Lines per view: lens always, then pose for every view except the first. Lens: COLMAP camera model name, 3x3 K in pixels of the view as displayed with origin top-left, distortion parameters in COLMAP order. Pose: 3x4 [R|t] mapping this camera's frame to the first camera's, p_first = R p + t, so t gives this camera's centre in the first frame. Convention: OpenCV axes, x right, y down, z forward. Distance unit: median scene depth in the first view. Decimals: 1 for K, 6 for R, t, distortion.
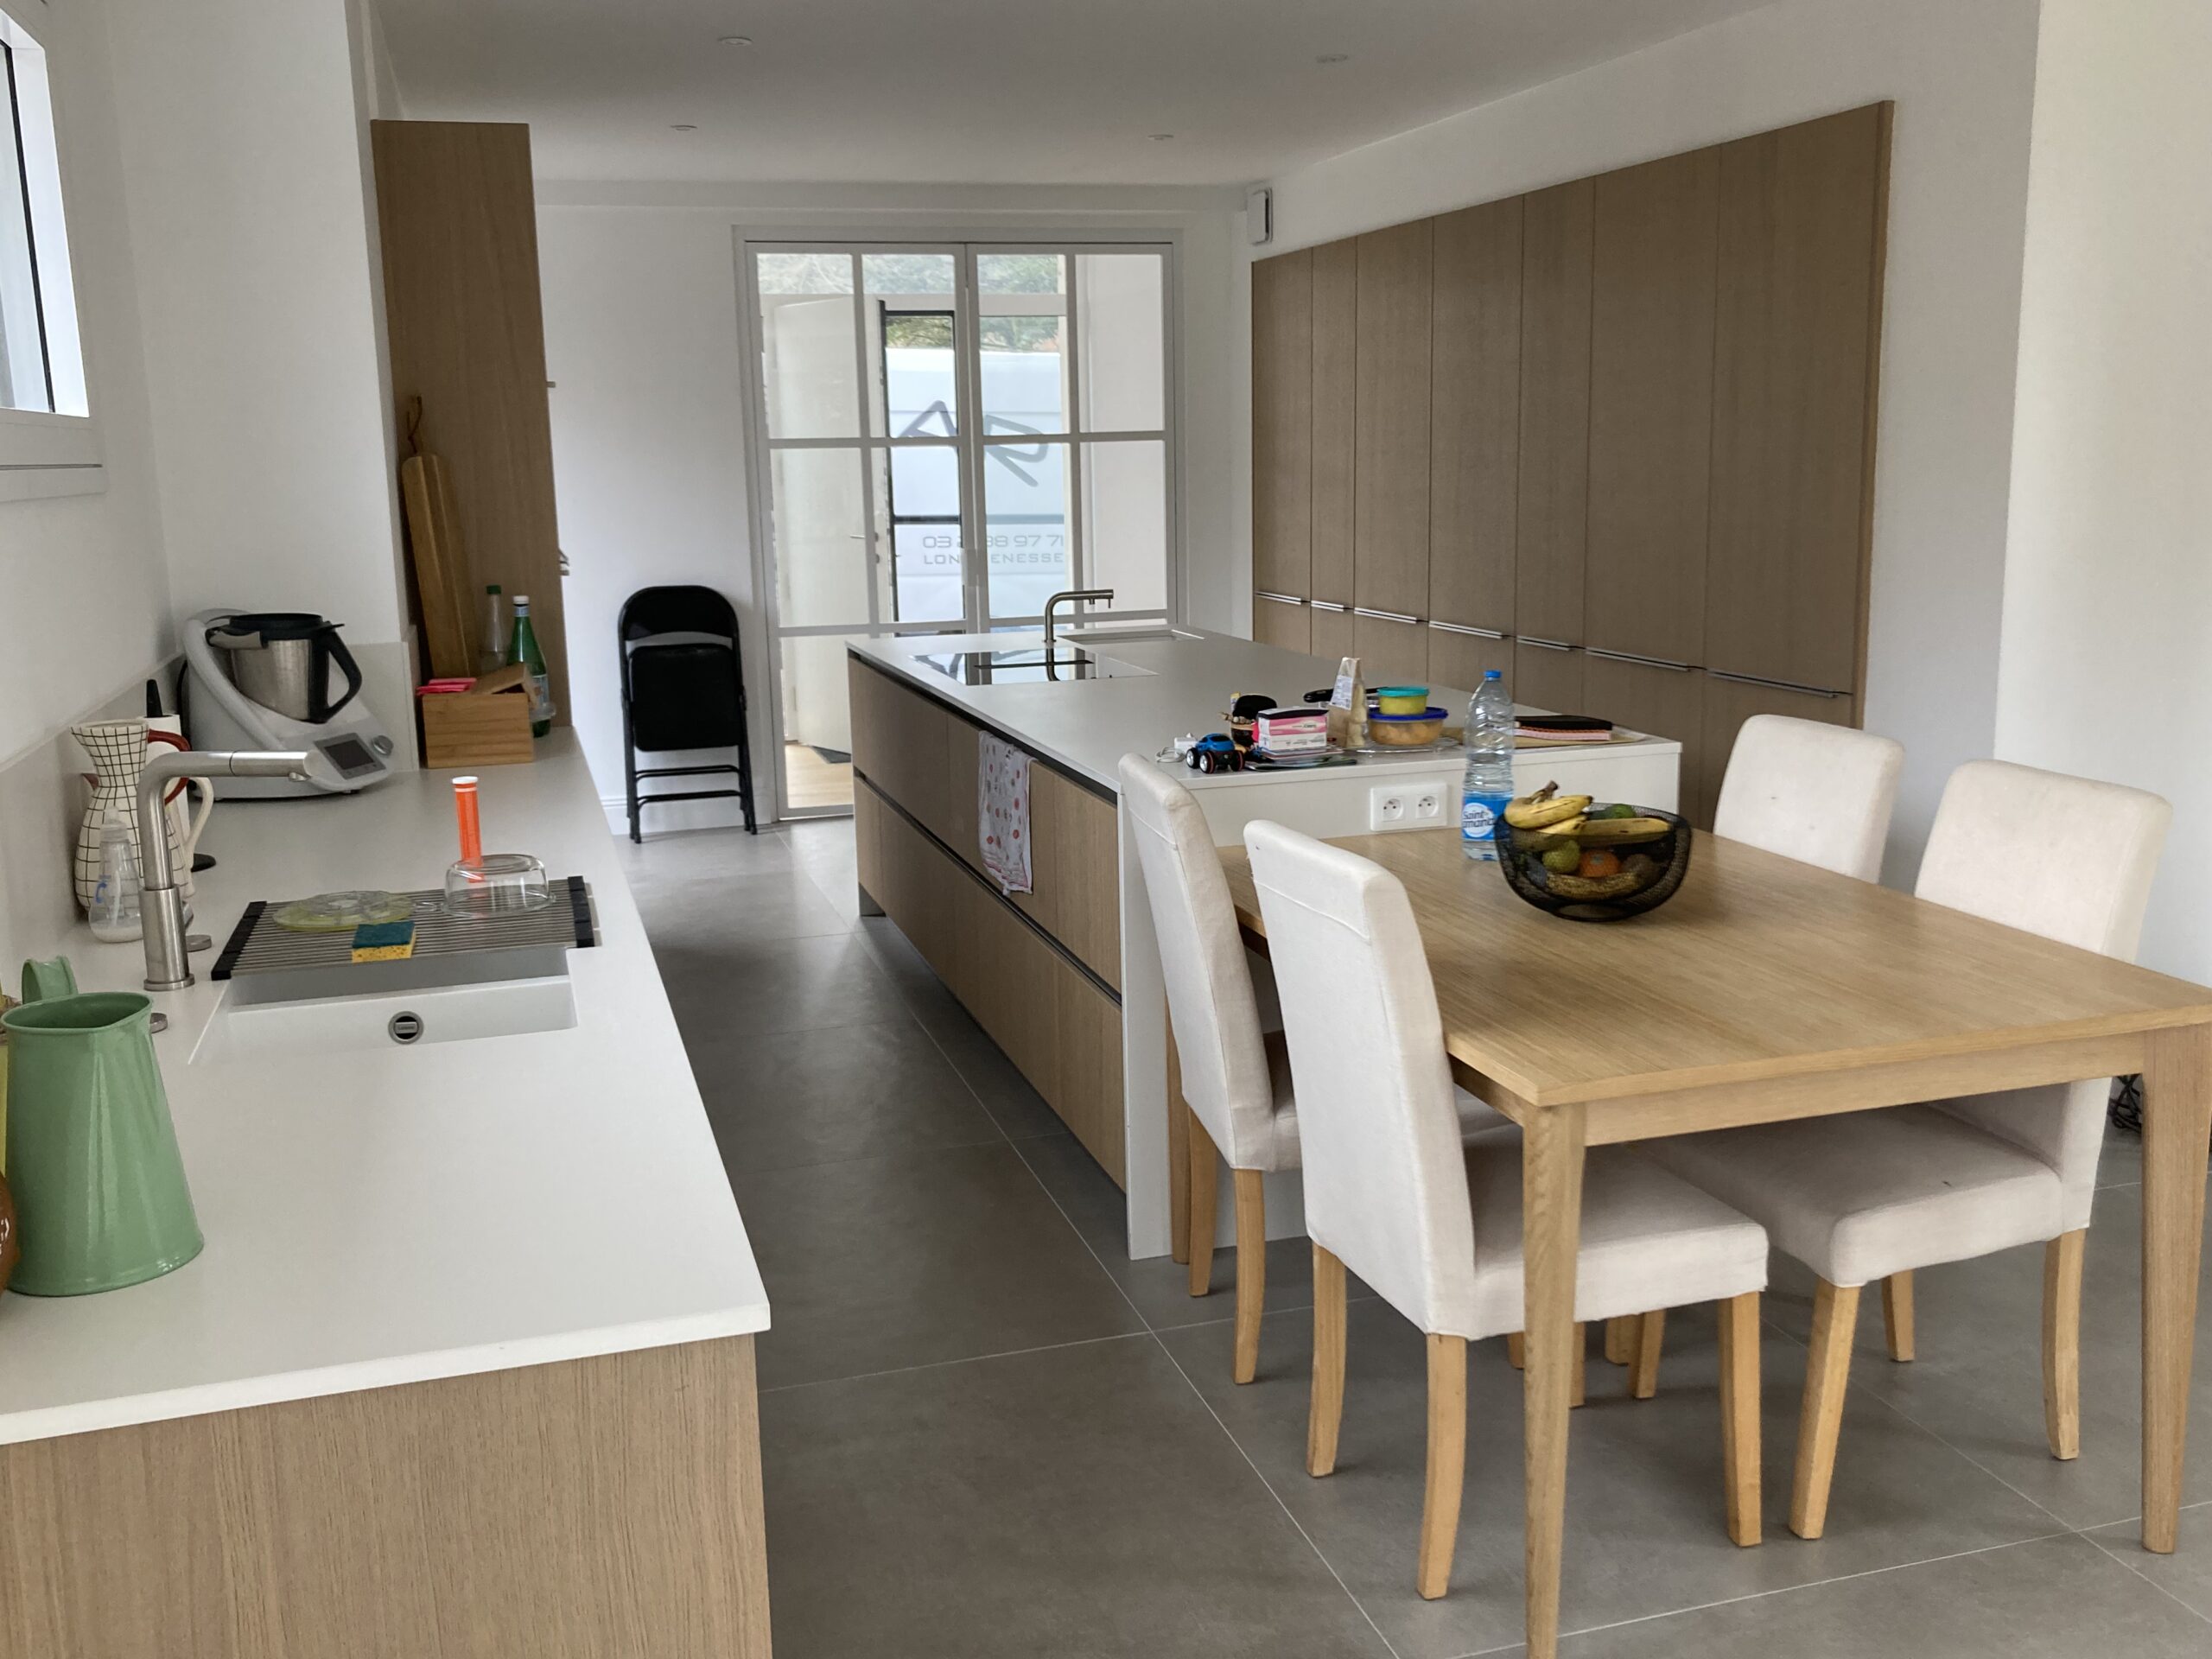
lens RADIAL K [[1980.6, 0, 1106.0], [0, 1980.6, 829.5], [0, 0, 1]] dist [0.017513, 0.005089]
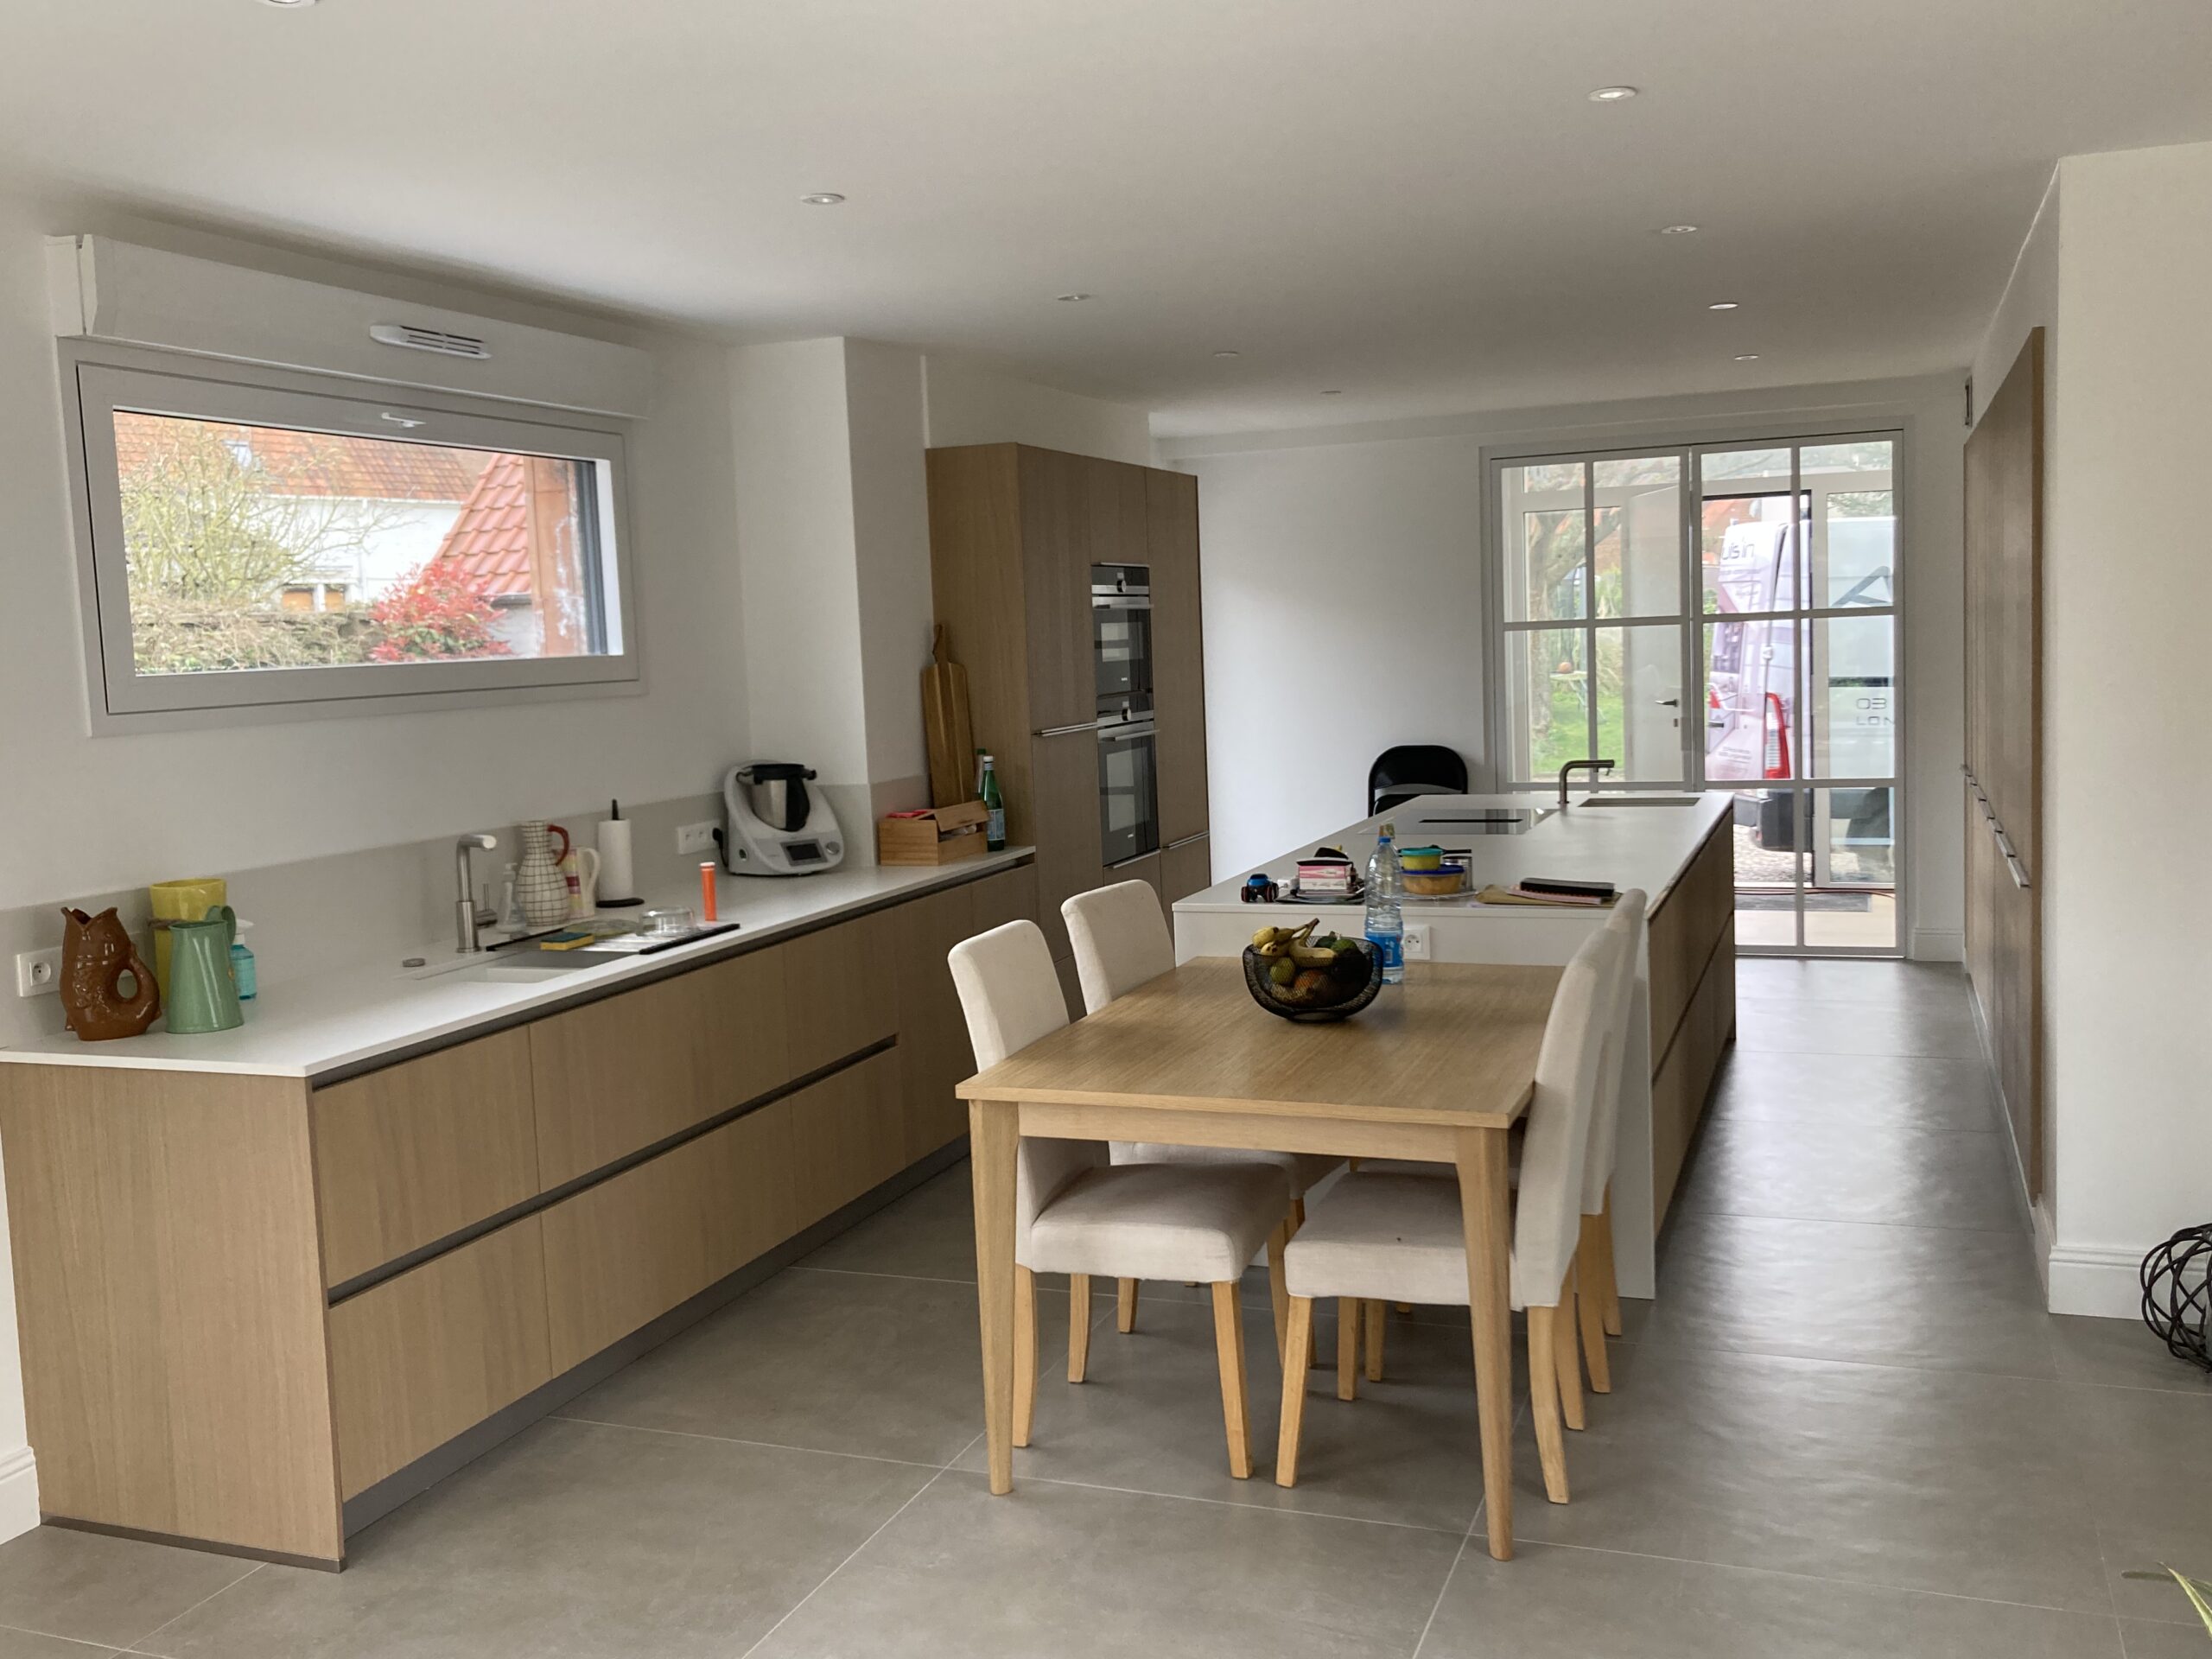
lens RADIAL K [[1980.6, 0, 1106.0], [0, 1980.6, 829.5], [0, 0, 1]] dist [0.017513, 0.005089]
pose [[0.788006, 0.050538, -0.613590, 0.746807], [-0.093850, 0.994838, -0.038588, -0.015196], [0.608473, 0.087993, 0.788681, -0.119538]]
